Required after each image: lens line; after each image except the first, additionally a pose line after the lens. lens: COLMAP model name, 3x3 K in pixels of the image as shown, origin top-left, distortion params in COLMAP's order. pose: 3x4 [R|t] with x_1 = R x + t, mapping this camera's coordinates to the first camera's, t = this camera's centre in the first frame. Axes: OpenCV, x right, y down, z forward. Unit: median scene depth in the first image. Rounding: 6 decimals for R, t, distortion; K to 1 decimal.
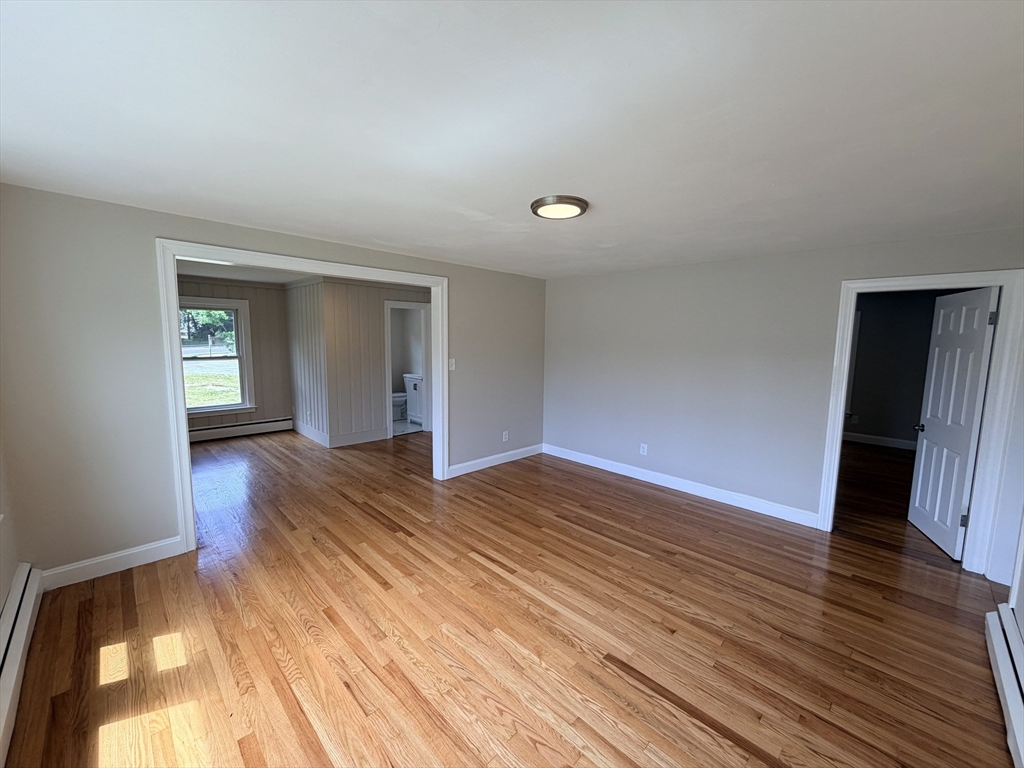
lens RADIAL K [[409.0, 0, 508.7], [0, 409.0, 384.6], [0, 0, 1]] dist [0.000464, 0.000111]
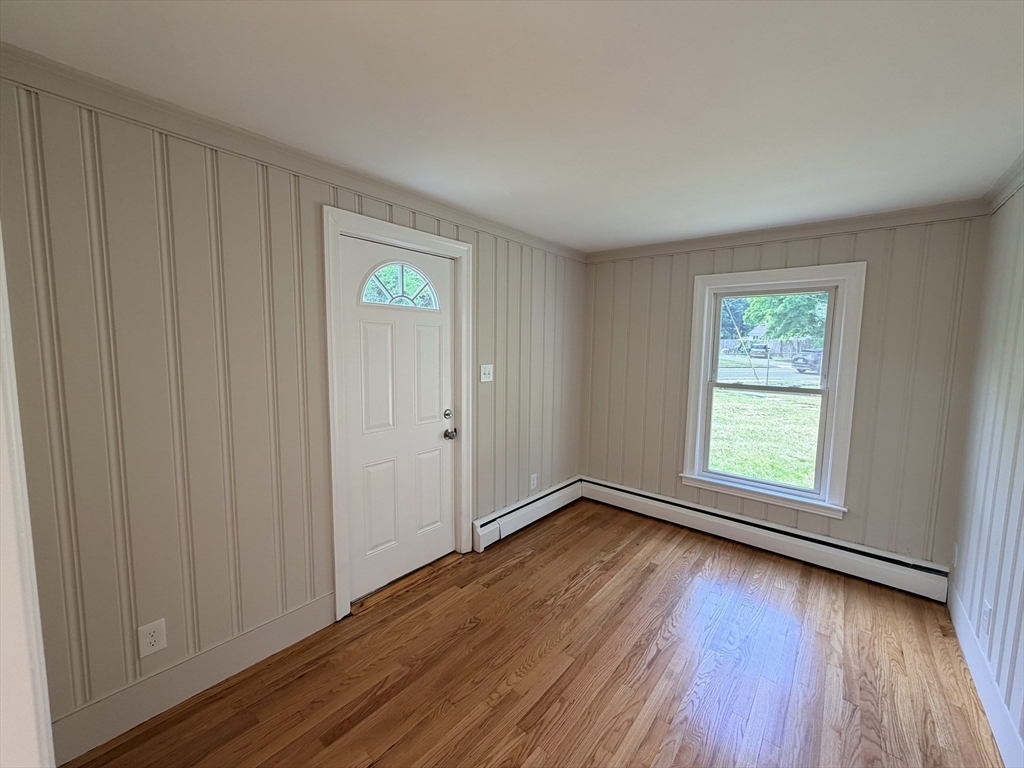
lens RADIAL K [[409.0, 0, 508.7], [0, 409.0, 384.6], [0, 0, 1]] dist [0.000464, 0.000111]
pose [[0.093349, 0.083941, -0.992089, -0.495028], [-0.131853, 0.988706, 0.071248, -0.125961], [0.986864, 0.124159, 0.103363, 1.241732]]
